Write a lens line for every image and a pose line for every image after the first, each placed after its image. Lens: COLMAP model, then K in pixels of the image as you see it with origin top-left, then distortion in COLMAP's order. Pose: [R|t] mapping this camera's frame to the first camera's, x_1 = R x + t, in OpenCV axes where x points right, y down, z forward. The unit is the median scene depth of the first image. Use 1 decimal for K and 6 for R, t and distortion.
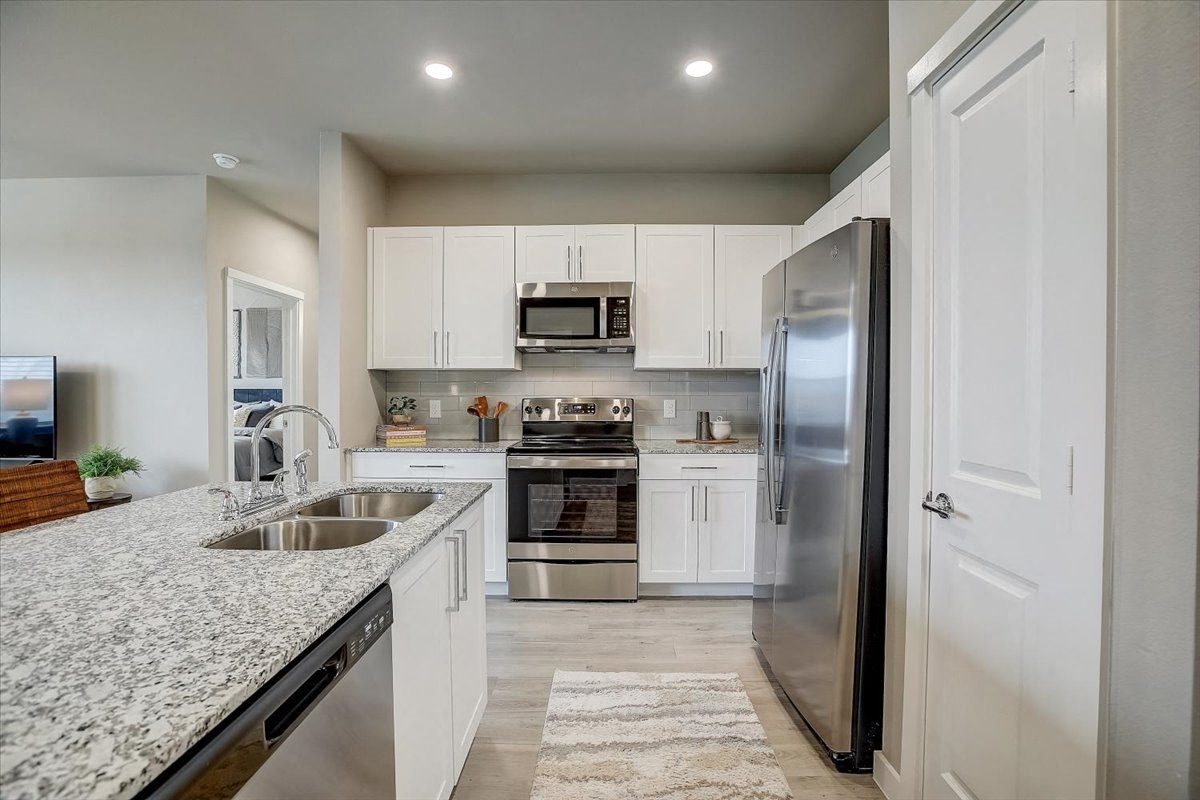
lens RADIAL K [[543.2, 0, 600.0], [0, 543.2, 400.0], [0, 0, 1]] dist [-0.055174, 0.019511]
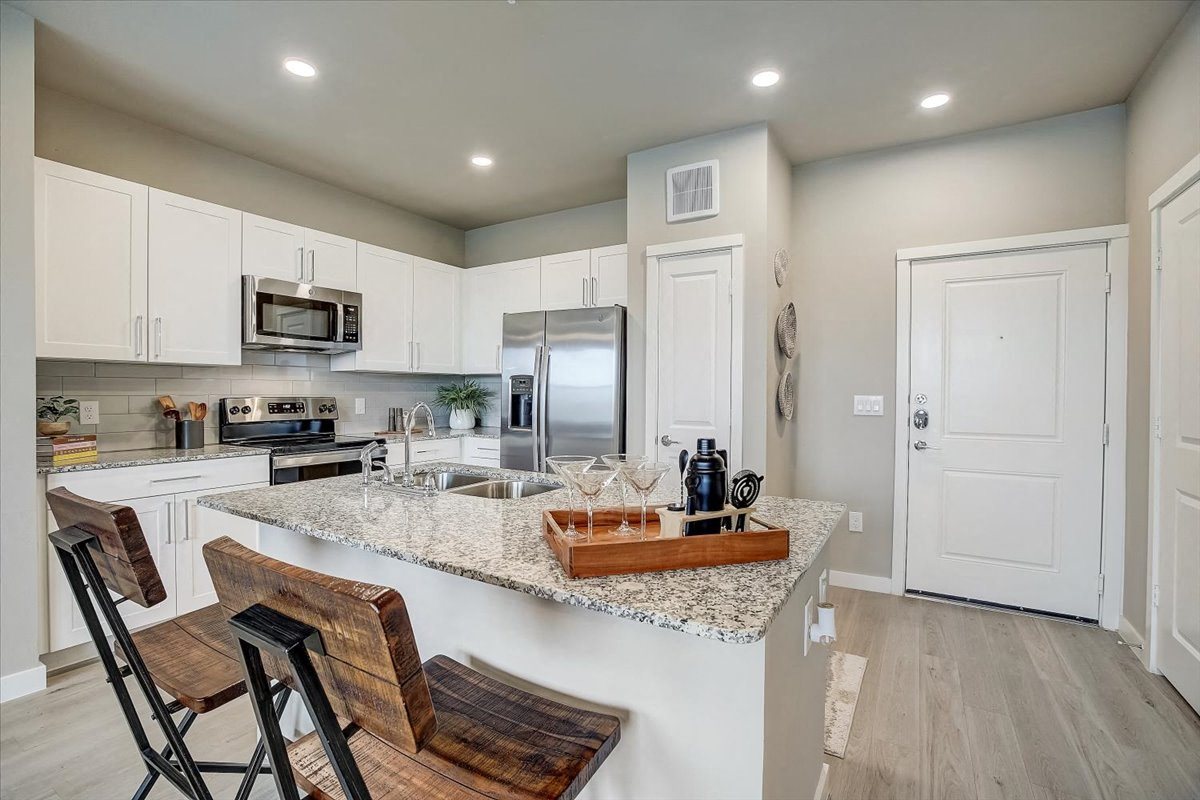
lens RADIAL K [[543.2, 0, 600.0], [0, 543.2, 400.0], [0, 0, 1]] dist [-0.055174, 0.019511]
pose [[0.512355, -0.009640, 0.858719, -0.633883], [0.008991, 0.999942, 0.005861, 0.001264], [-0.858727, 0.004718, 0.512412, 0.006088]]
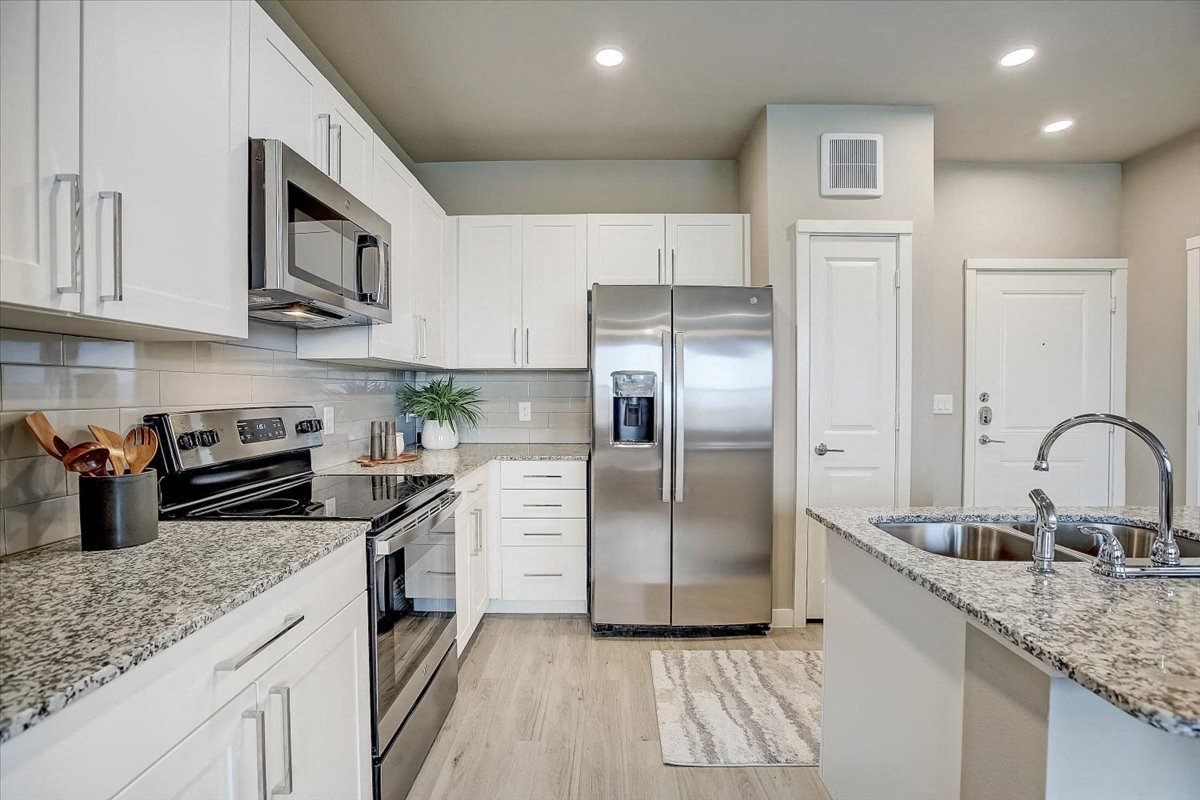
lens RADIAL K [[543.2, 0, 600.0], [0, 543.2, 400.0], [0, 0, 1]] dist [-0.055174, 0.019511]
pose [[0.007823, -0.013442, 0.999879, -0.568498], [0.018910, 0.999733, 0.013292, -0.012412], [-0.999791, 0.018804, 0.008075, 0.739771]]
